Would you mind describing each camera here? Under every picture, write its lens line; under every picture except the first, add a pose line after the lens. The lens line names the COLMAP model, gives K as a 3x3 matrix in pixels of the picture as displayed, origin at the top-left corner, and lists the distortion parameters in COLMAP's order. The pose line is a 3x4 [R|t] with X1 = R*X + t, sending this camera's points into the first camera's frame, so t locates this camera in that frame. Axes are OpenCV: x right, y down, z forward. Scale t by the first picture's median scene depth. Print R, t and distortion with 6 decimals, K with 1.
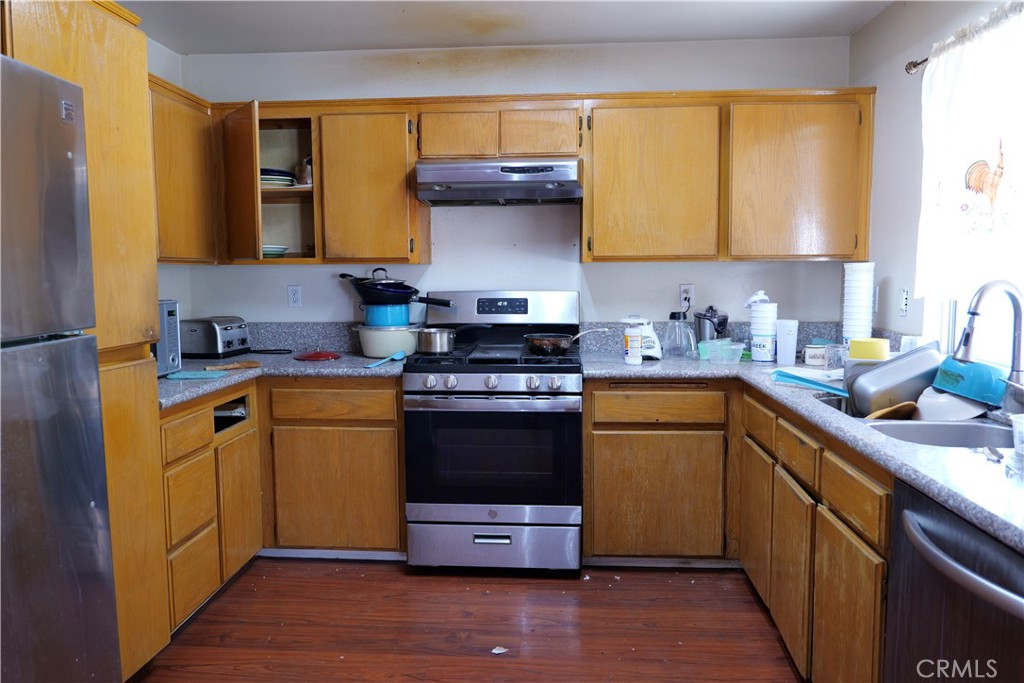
lens RADIAL K [[714.4, 0, 511.3], [0, 714.4, 340.4], [0, 0, 1]] dist [-0.010731, -0.005287]
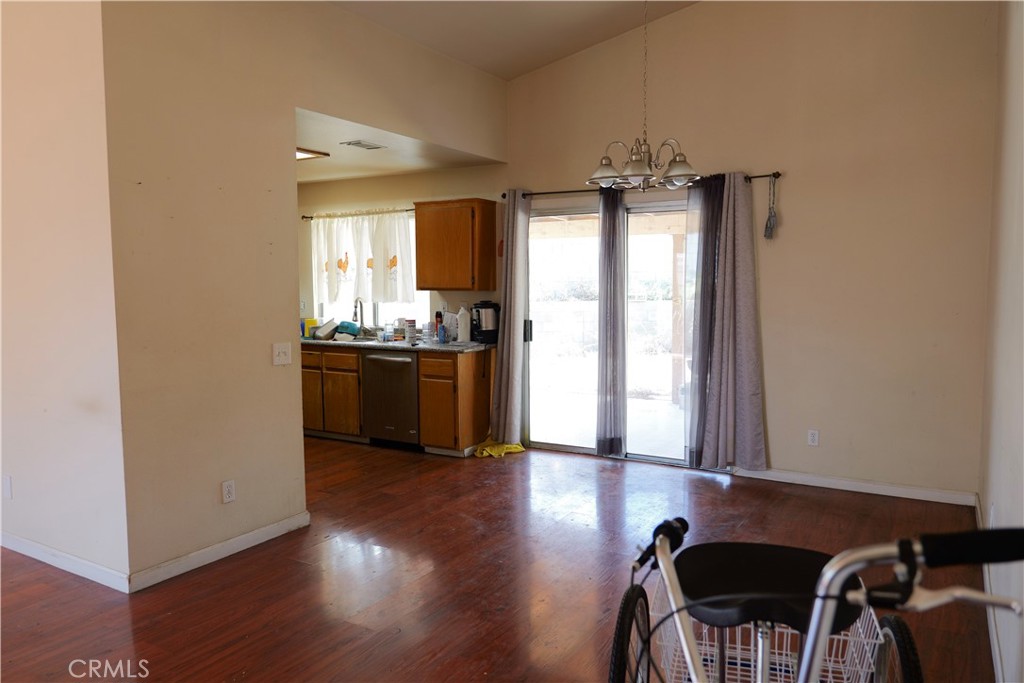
lens RADIAL K [[734.6, 0, 512.6], [0, 734.6, 346.4], [0, 0, 1]] dist [-0.001898, -0.001770]
pose [[0.441074, -0.080073, 0.893891, -1.335078], [0.090901, 0.994876, 0.044266, 0.038426], [-0.892855, 0.061731, 0.446093, -0.756261]]
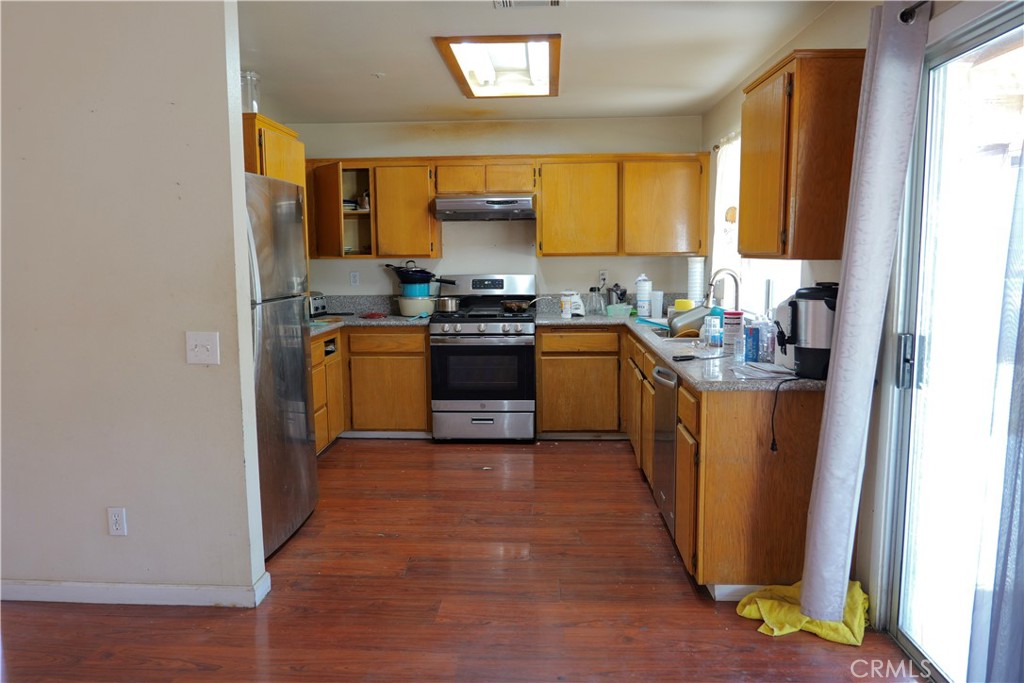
lens RADIAL K [[714.4, 0, 513.2], [0, 714.4, 338.1], [0, 0, 1]] dist [-0.010731, -0.005287]
pose [[0.999760, -0.005956, 0.021075, 0.010970], [0.005534, 0.999784, 0.020030, 0.045329], [-0.021190, -0.019909, 0.999577, -0.668643]]
